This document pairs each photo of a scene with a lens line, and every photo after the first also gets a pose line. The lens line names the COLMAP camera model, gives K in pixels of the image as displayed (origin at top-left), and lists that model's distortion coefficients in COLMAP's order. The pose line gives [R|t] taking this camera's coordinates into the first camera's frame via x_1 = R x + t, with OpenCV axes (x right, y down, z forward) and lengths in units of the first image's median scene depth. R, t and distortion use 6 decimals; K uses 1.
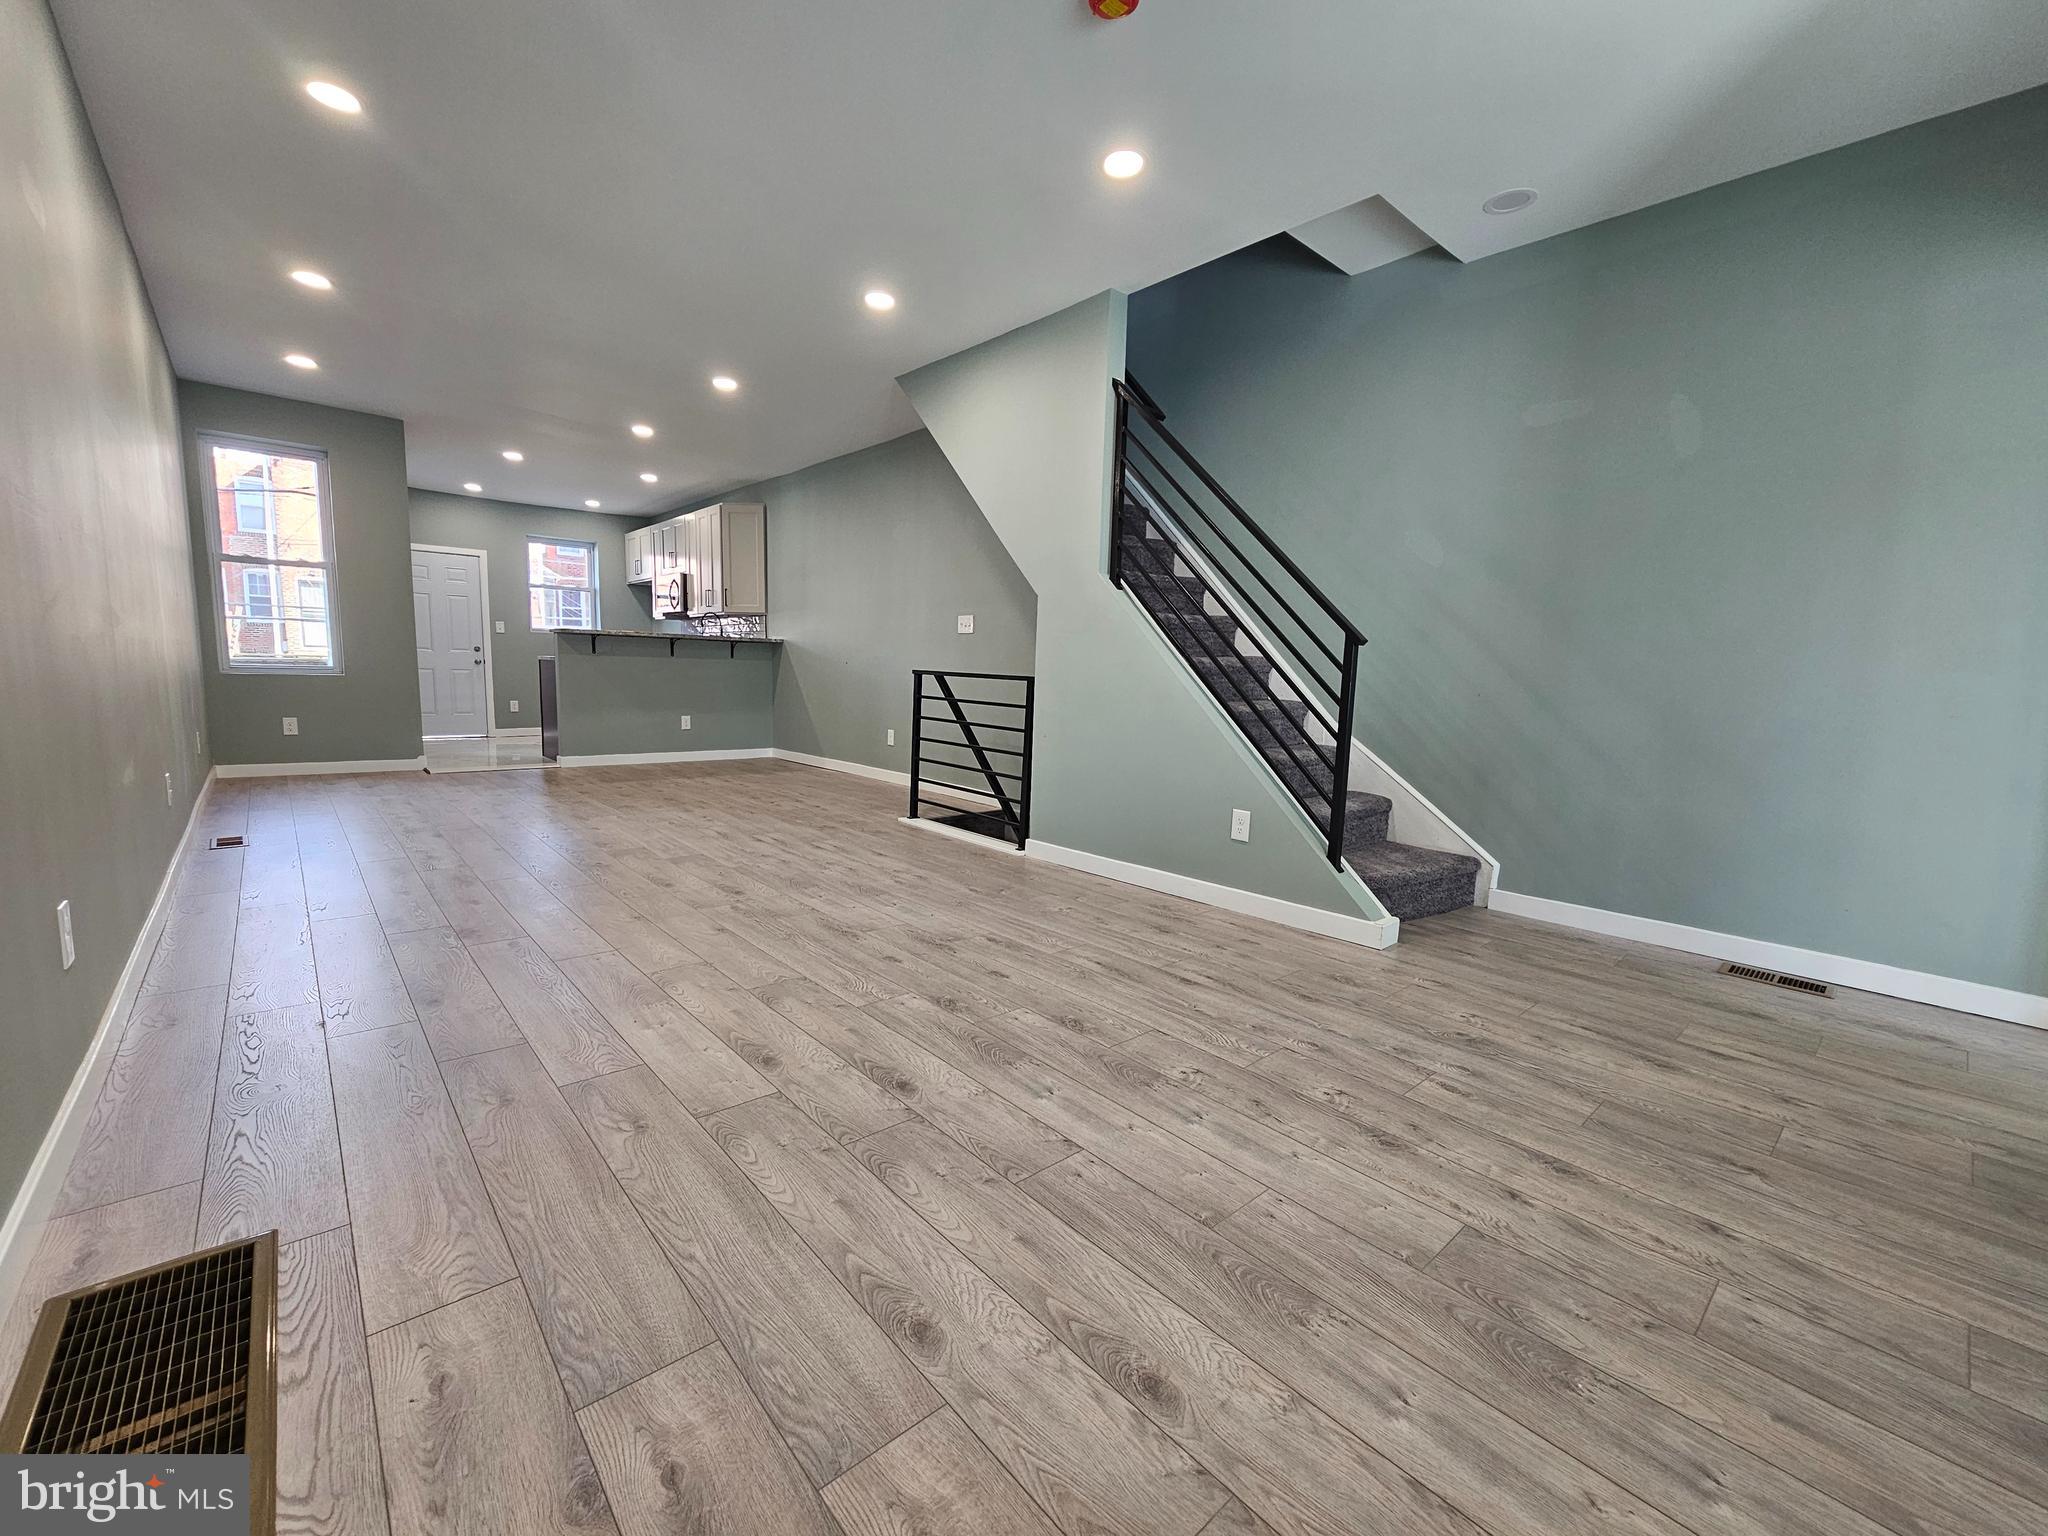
lens RADIAL K [[839.1, 0, 1023.9], [0, 839.1, 766.9], [0, 0, 1]] dist [-0.004606, 0.001814]
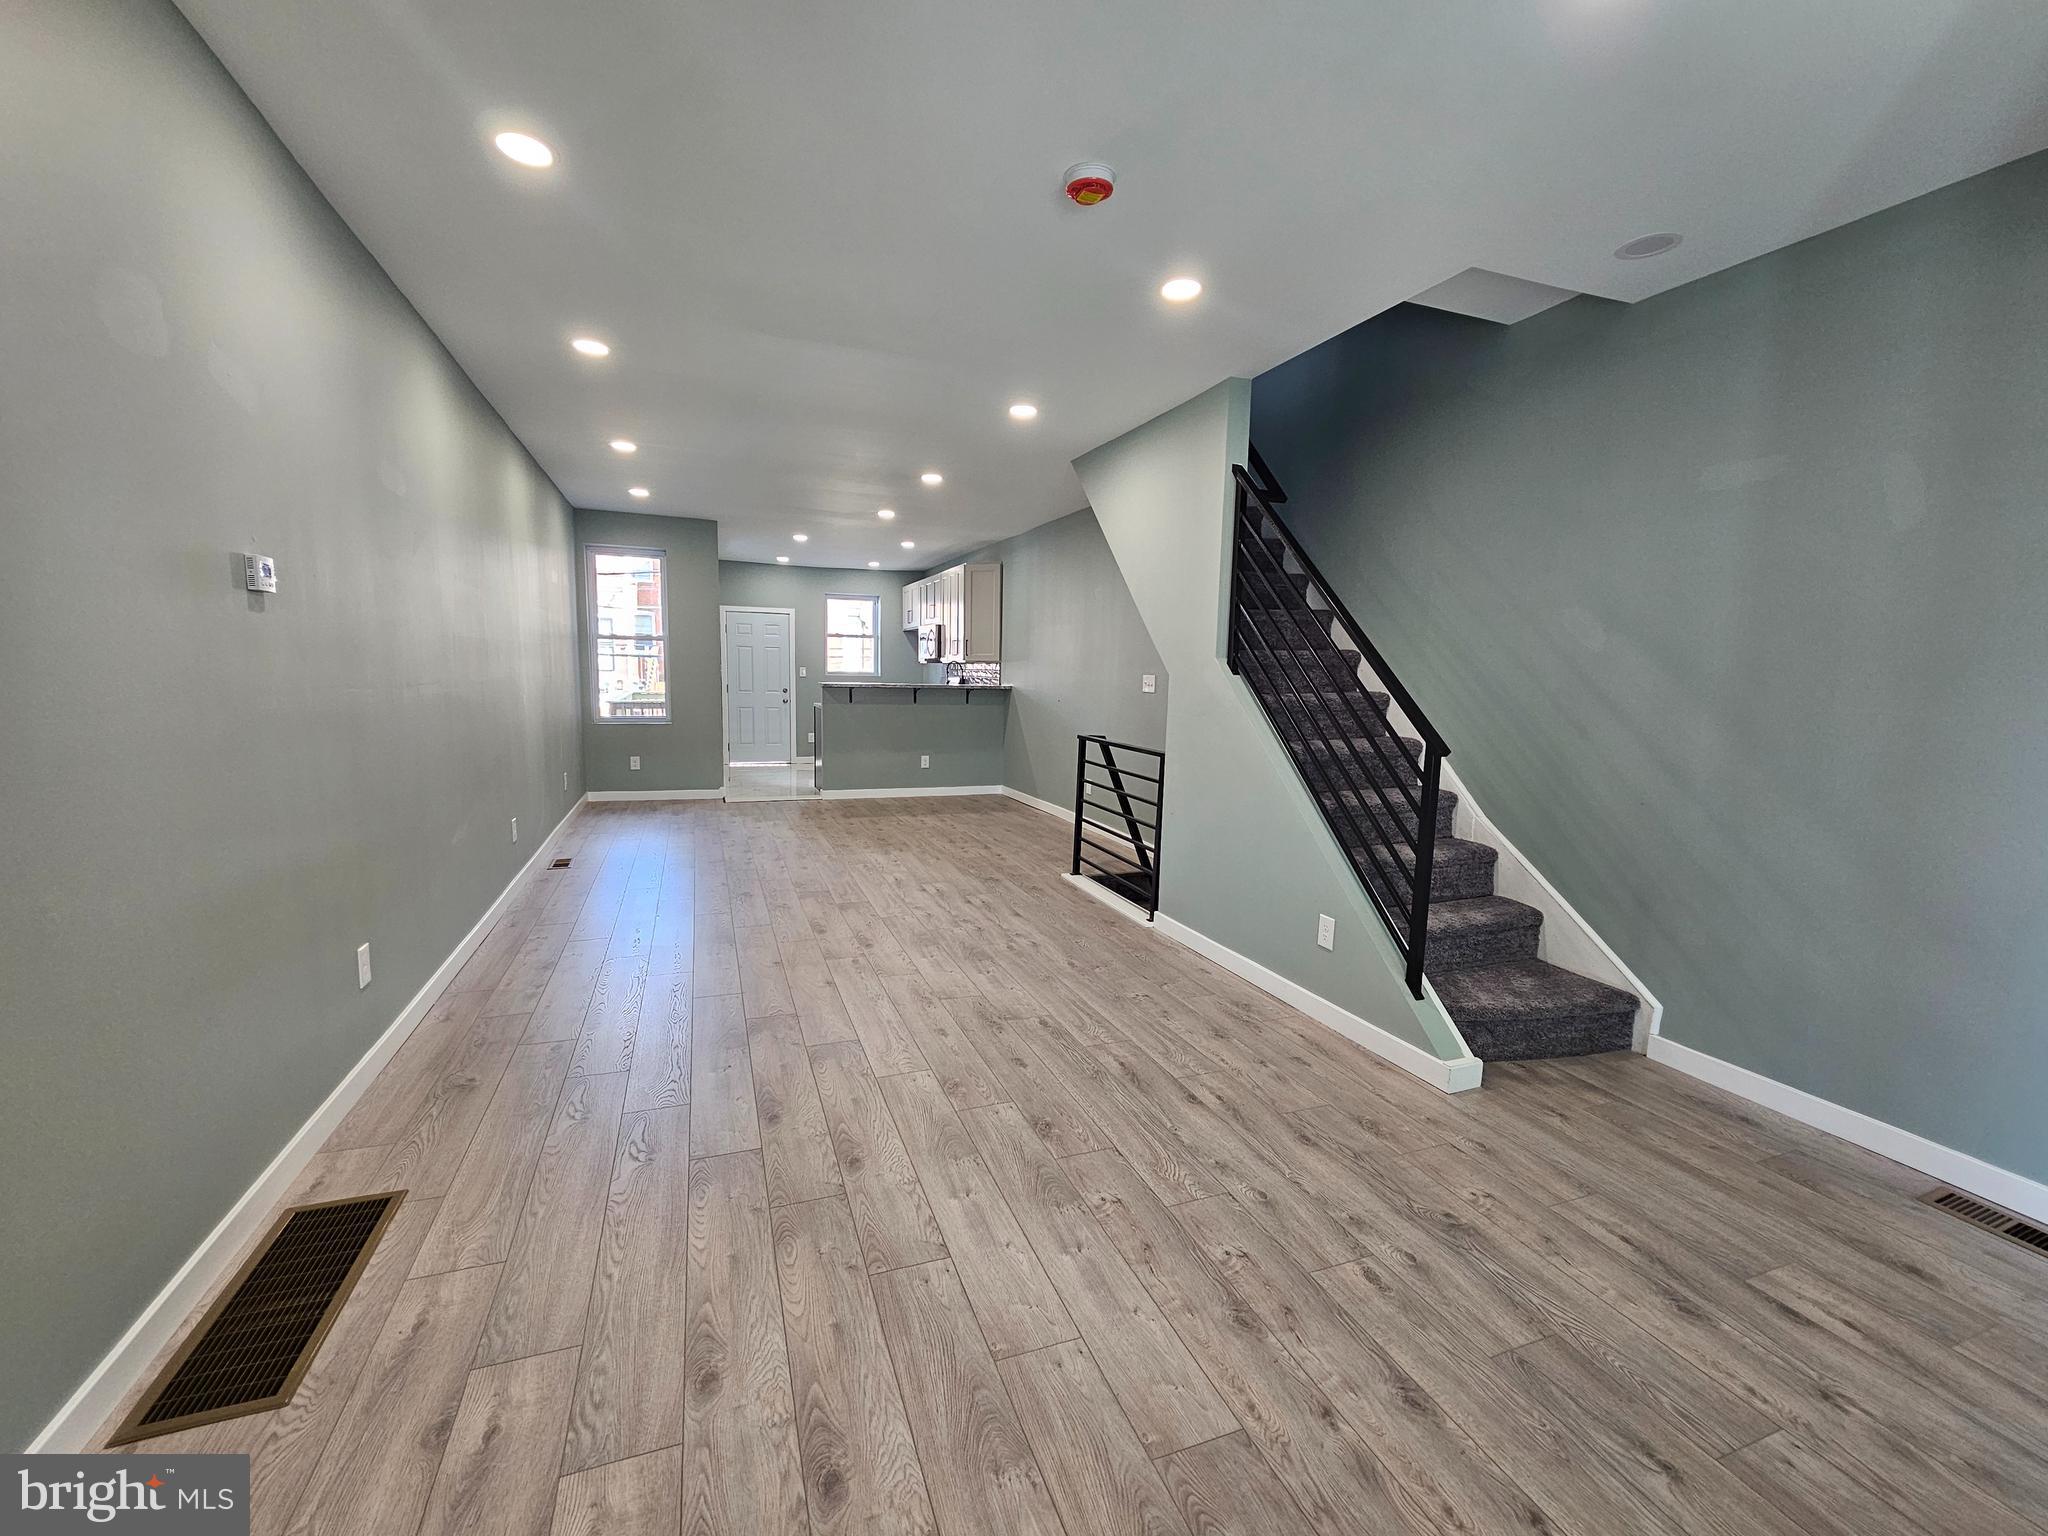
lens RADIAL K [[839.1, 0, 1020.6], [0, 839.1, 769.2], [0, 0, 1]] dist [-0.004606, 0.001814]
pose [[0.934521, 0.033149, -0.354361, 0.301805], [-0.036590, 0.999326, -0.003012, -0.114139], [0.354022, 0.015781, 0.935104, -0.022064]]
